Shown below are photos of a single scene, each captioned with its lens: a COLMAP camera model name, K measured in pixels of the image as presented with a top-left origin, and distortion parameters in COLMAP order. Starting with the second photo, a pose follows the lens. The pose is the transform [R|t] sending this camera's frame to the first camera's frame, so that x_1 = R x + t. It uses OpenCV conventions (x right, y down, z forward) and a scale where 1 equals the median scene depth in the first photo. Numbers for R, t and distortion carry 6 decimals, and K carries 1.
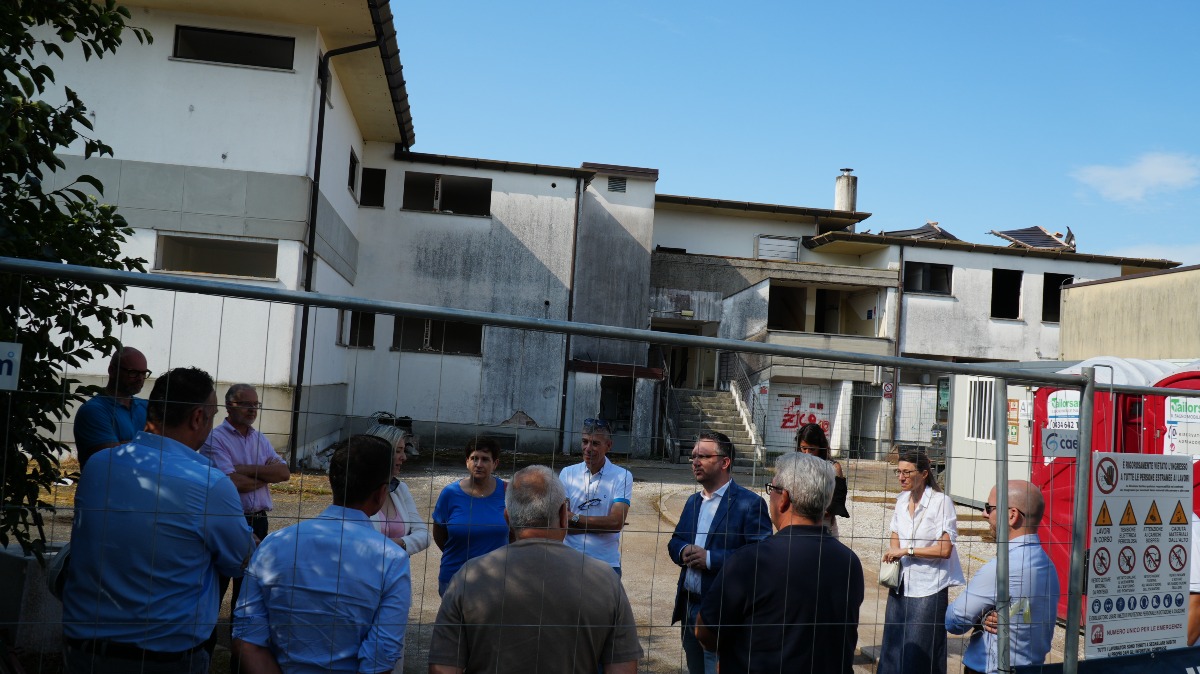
lens RADIAL K [[943.3, 0, 596.9], [0, 943.3, 335.6], [0, 0, 1]] dist [-0.007488, -0.019258]
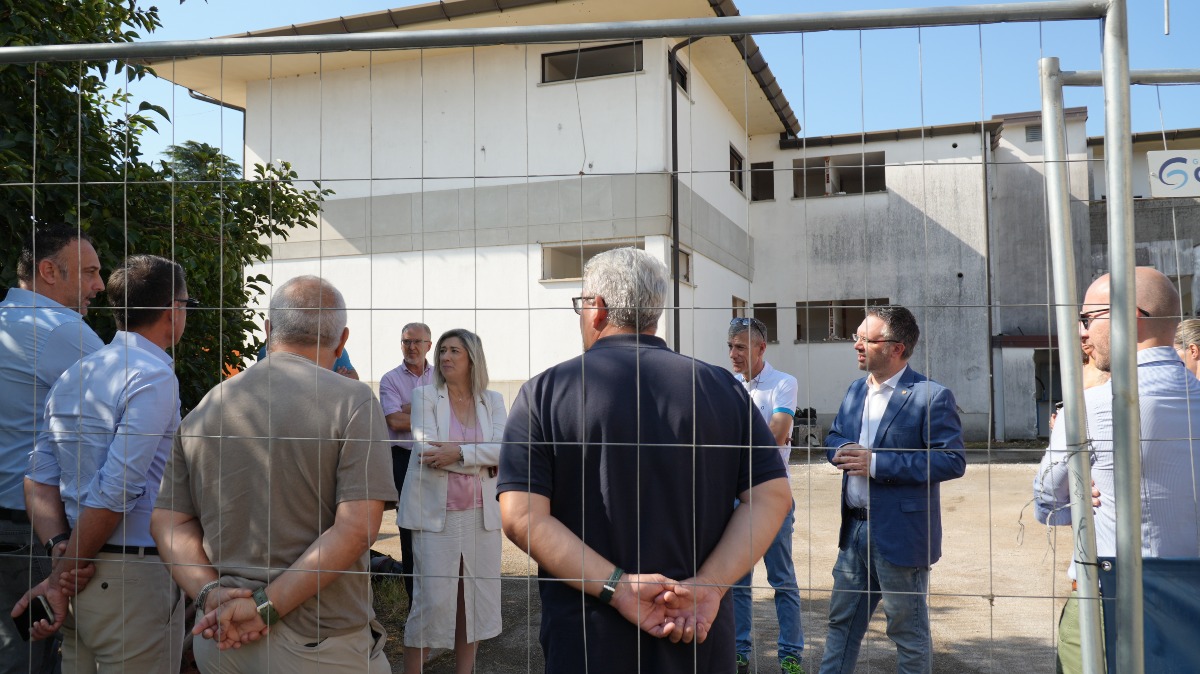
lens RADIAL K [[943.3, 0, 613.2], [0, 943.3, 337.9], [0, 0, 1]] dist [-0.007488, -0.019258]
pose [[0.884528, -0.096605, -0.456374, 0.060178], [0.090138, 0.995279, -0.035978, 0.028118], [0.457695, -0.009313, 0.889061, 0.045935]]
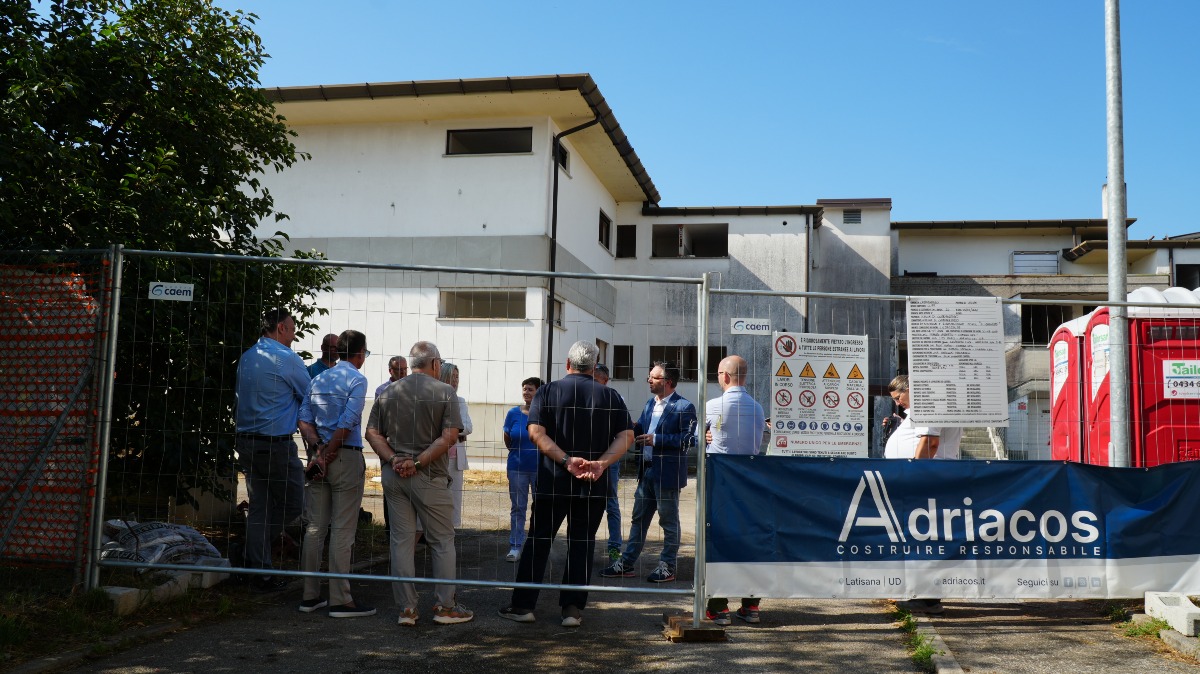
lens RADIAL K [[943.3, 0, 609.1], [0, 943.3, 339.9], [0, 0, 1]] dist [-0.007488, -0.019258]
pose [[0.942826, -0.065463, -0.326792, 0.113326], [0.048488, 0.997030, -0.059832, 0.031763], [0.329738, 0.040566, 0.943200, -0.094636]]
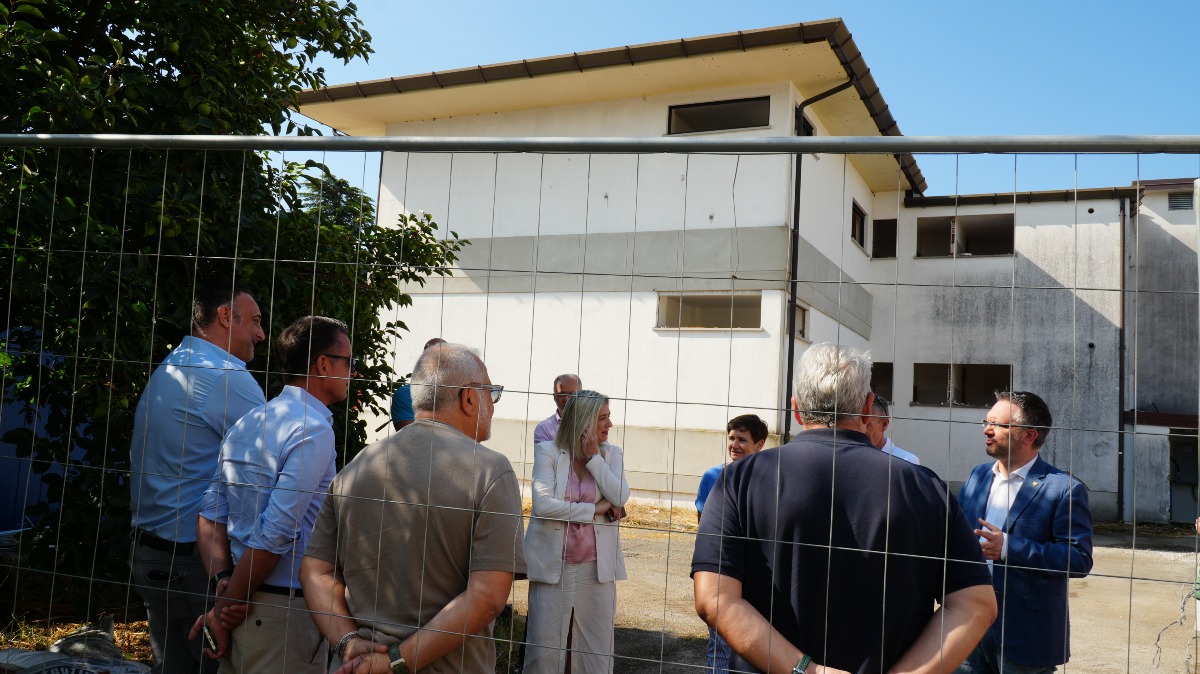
lens RADIAL K [[943.3, 0, 611.7], [0, 943.3, 340.2], [0, 0, 1]] dist [-0.007488, -0.019258]
pose [[0.830681, -0.068103, -0.552568, 0.059574], [0.024489, 0.995999, -0.085940, 0.024311], [0.556210, 0.057857, 0.829025, 0.041460]]
